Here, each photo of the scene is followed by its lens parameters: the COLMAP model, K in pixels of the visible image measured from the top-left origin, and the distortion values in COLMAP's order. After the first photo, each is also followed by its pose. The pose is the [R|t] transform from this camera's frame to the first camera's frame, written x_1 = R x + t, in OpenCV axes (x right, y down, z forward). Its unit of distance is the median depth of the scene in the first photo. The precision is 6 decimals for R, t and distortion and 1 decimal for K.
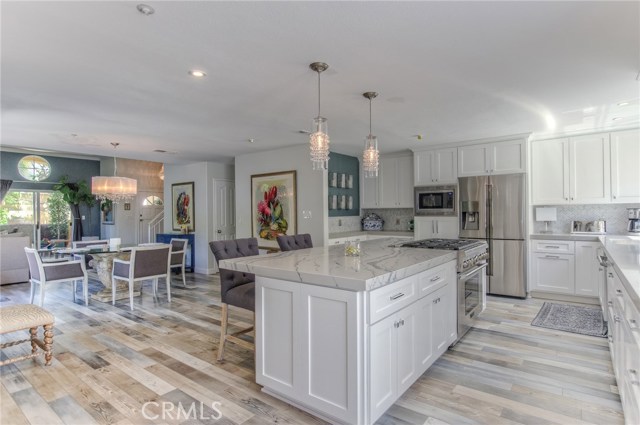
lens RADIAL K [[331.0, 0, 324.4], [0, 331.0, 210.7], [0, 0, 1]] dist [-0.002757, -0.000392]
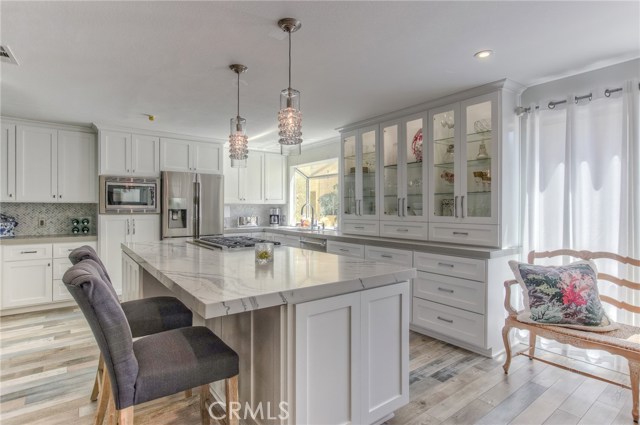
lens RADIAL K [[331.0, 0, 324.4], [0, 331.0, 210.7], [0, 0, 1]] dist [-0.002757, -0.000392]
pose [[0.270025, 0.002327, 0.962851, -0.382405], [-0.009618, 0.999954, 0.000281, 0.003732], [-0.962805, -0.009337, 0.270035, 0.356261]]
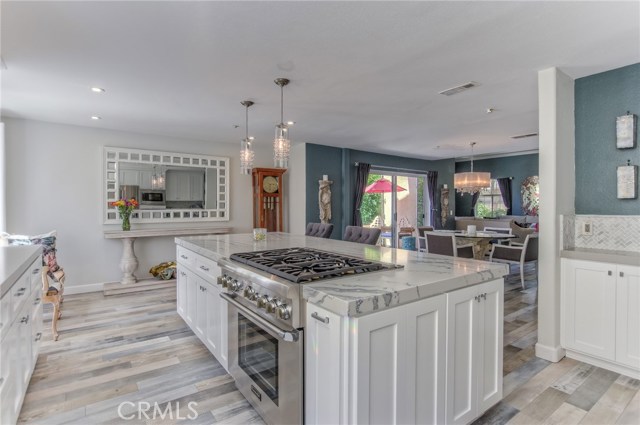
lens RADIAL K [[331.0, 0, 324.4], [0, 331.0, 210.7], [0, 0, 1]] dist [-0.002757, -0.000392]
pose [[-0.286121, 0.020814, -0.957968, 0.650292], [0.011078, 0.999769, 0.018413, 0.005807], [0.958130, -0.005344, -0.286285, 0.885478]]
